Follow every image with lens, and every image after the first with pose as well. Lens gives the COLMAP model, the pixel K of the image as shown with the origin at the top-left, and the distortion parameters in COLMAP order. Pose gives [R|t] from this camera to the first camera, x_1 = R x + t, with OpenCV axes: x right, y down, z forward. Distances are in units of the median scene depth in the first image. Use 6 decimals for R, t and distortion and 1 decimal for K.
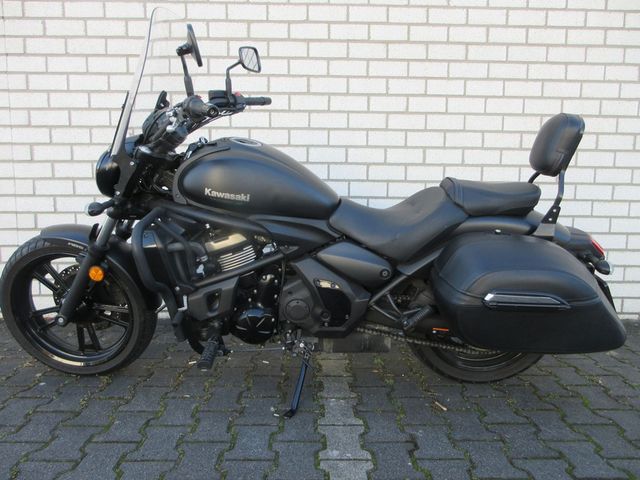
lens RADIAL K [[476.5, 0, 320.0], [0, 476.5, 240.0], [0, 0, 1]] dist [-0.001130, 0.003156]
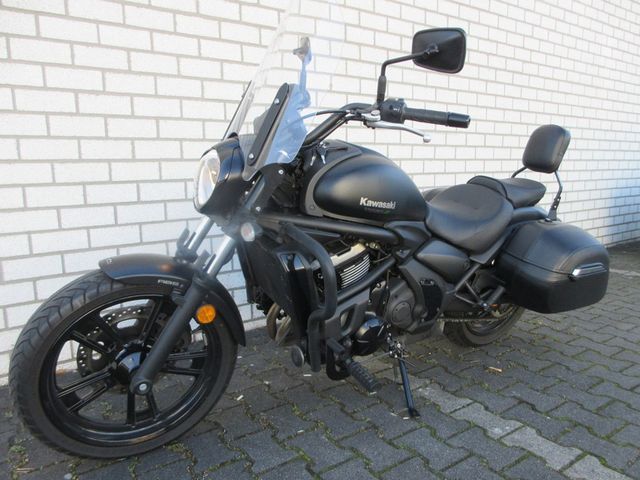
lens RADIAL K [[477.2, 0, 320.0], [0, 477.2, 240.0], [0, 0, 1]] dist [0.007572, 0.001419]
pose [[0.828538, -0.104327, 0.550127, -0.744014], [0.086214, 0.994542, 0.058761, -0.080776], [-0.553255, -0.001257, 0.833011, 0.254374]]
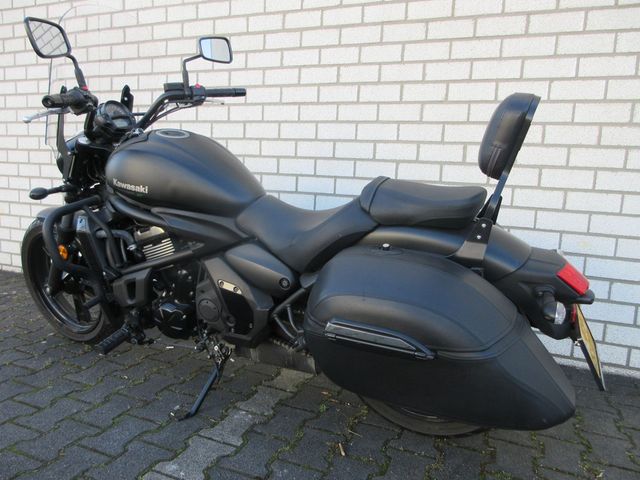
lens RADIAL K [[476.5, 0, 320.0], [0, 476.5, 240.0], [0, 0, 1]] dist [-0.001130, 0.003156]
pose [[0.916619, 0.087029, -0.390174, 0.523321], [-0.085727, 0.996102, 0.020787, -0.032466], [0.390462, 0.014395, 0.920506, 0.212289]]
